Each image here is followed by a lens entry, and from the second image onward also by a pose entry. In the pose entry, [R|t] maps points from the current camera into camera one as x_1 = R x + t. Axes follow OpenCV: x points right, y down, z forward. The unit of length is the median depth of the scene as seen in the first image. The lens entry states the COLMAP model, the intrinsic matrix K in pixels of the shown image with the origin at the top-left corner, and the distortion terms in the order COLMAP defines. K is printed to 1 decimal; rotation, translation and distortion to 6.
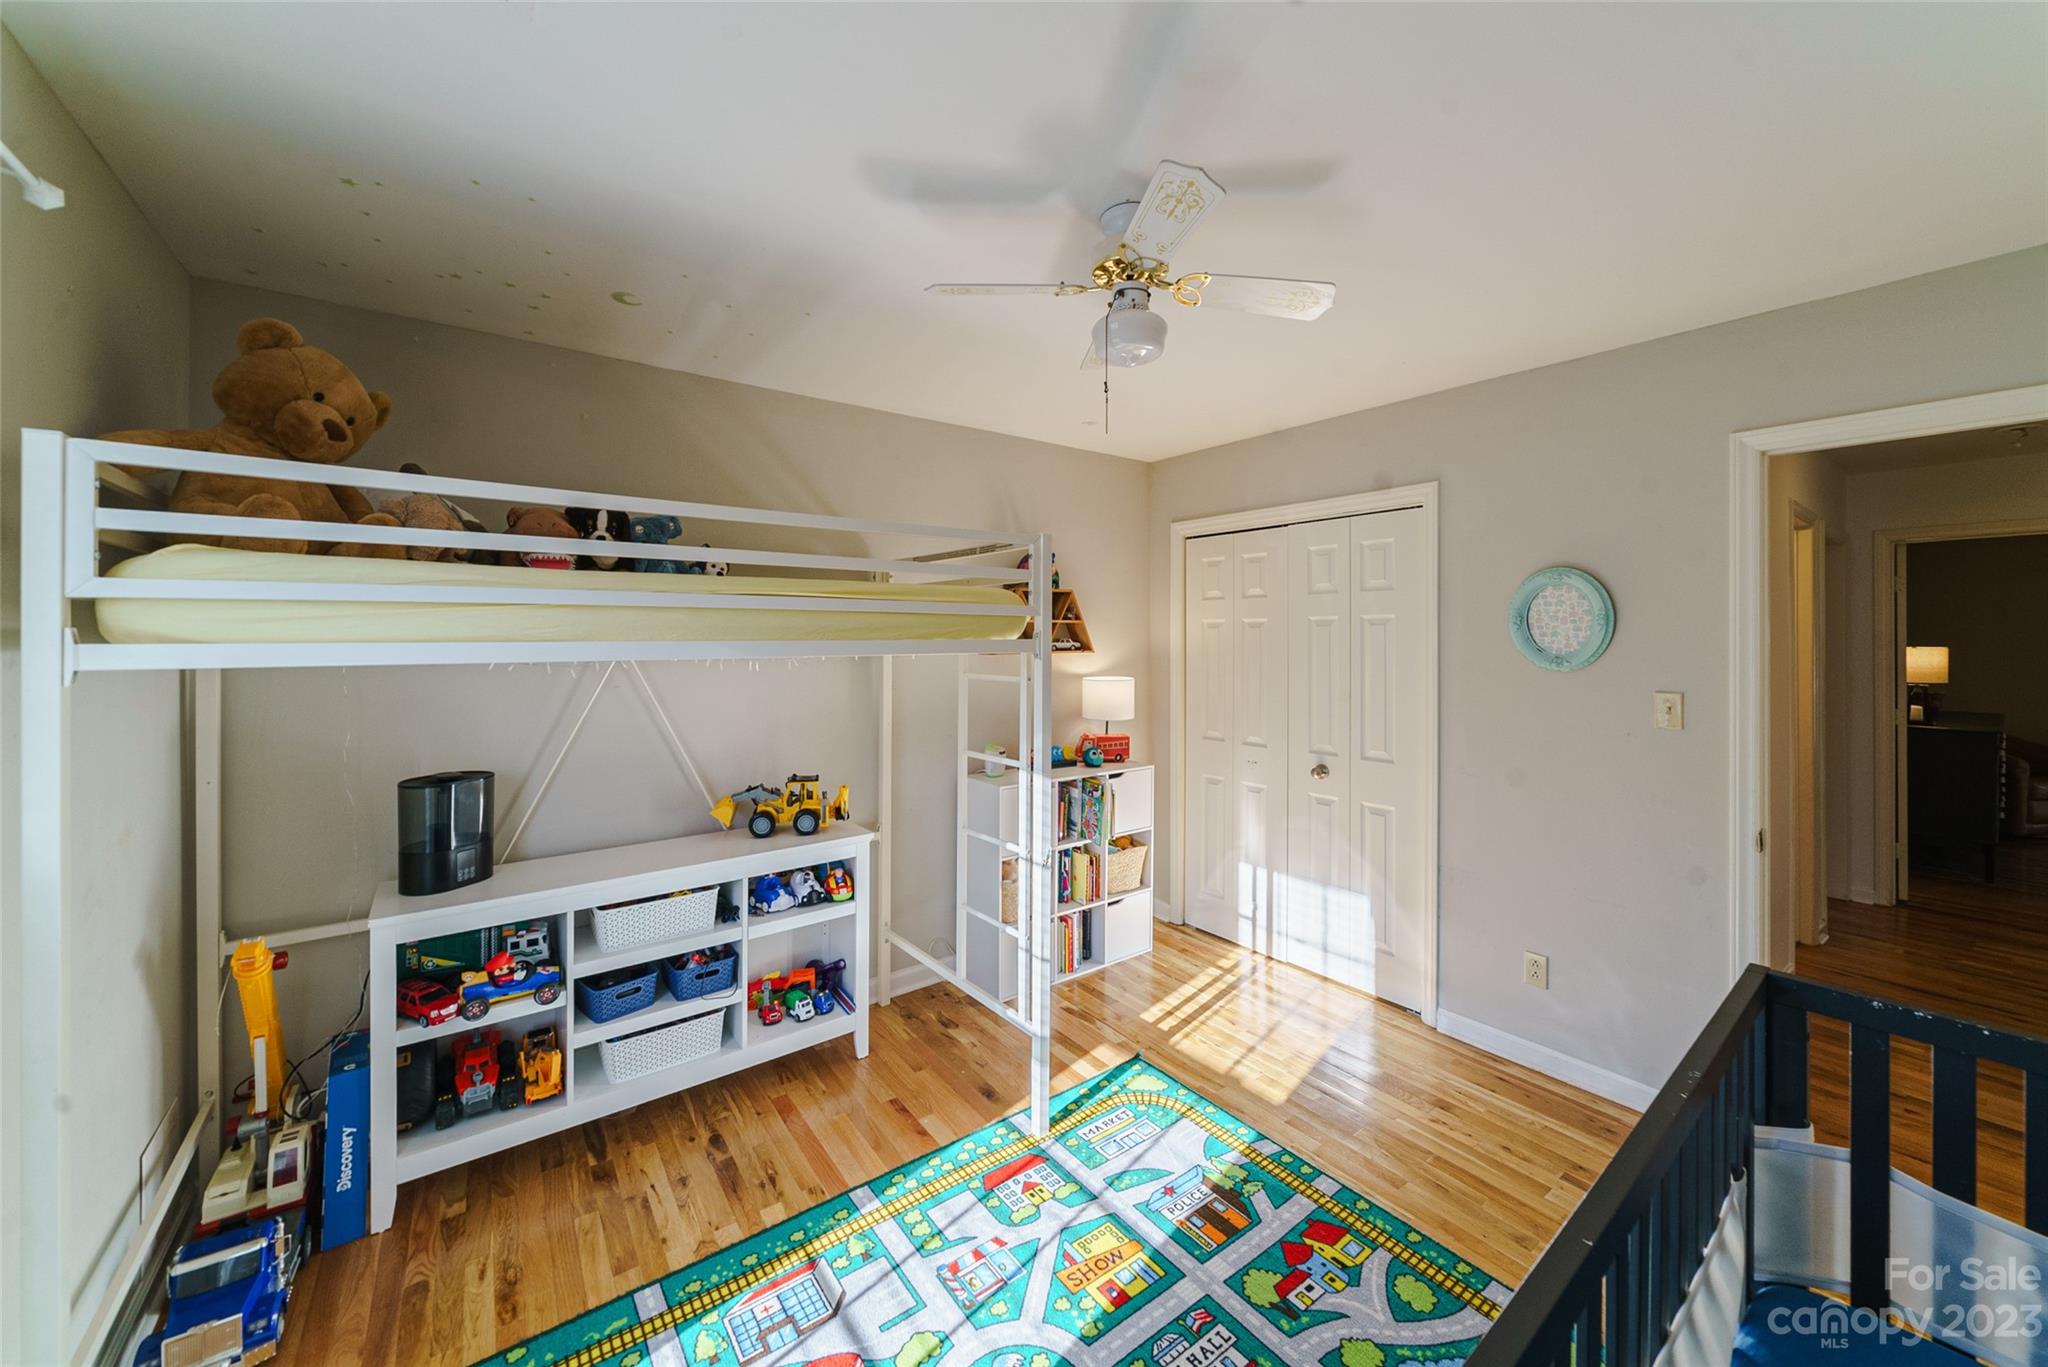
lens RADIAL K [[767.6, 0, 1025.5], [0, 767.6, 661.1], [0, 0, 1]] dist [-0.001893, -0.000225]
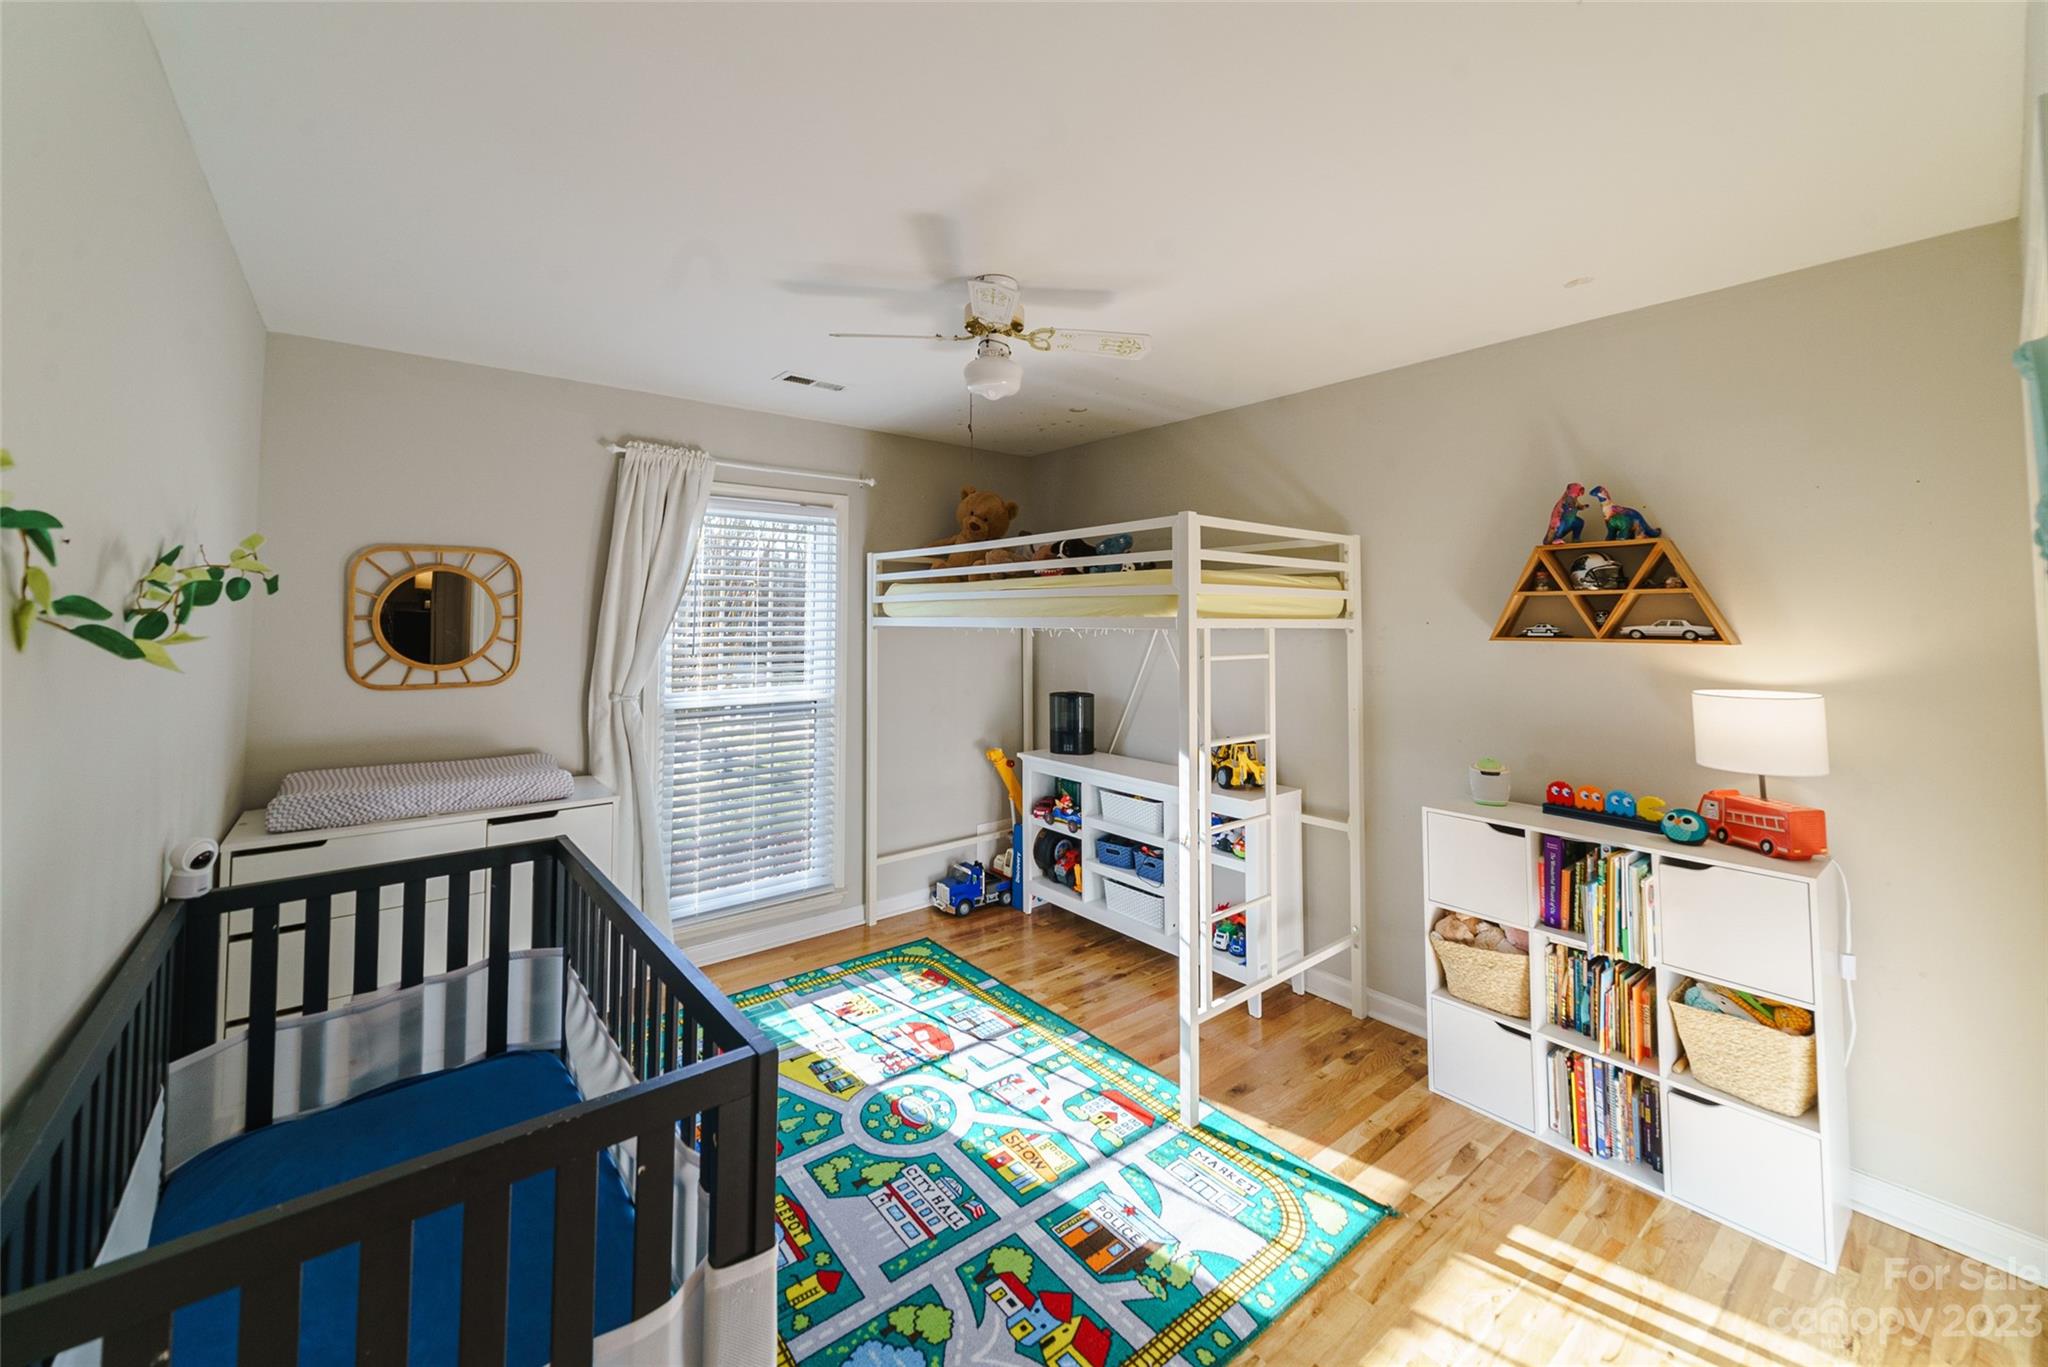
lens RADIAL K [[780.3, 0, 969.2], [0, 780.3, 609.7], [0, 0, 1]] dist [-0.000538, -0.000100]
pose [[-0.005247, -0.014273, -0.999884, 1.213738], [-0.036666, 0.999229, -0.014071, -0.013473], [0.999314, 0.036588, -0.005767, 0.836367]]
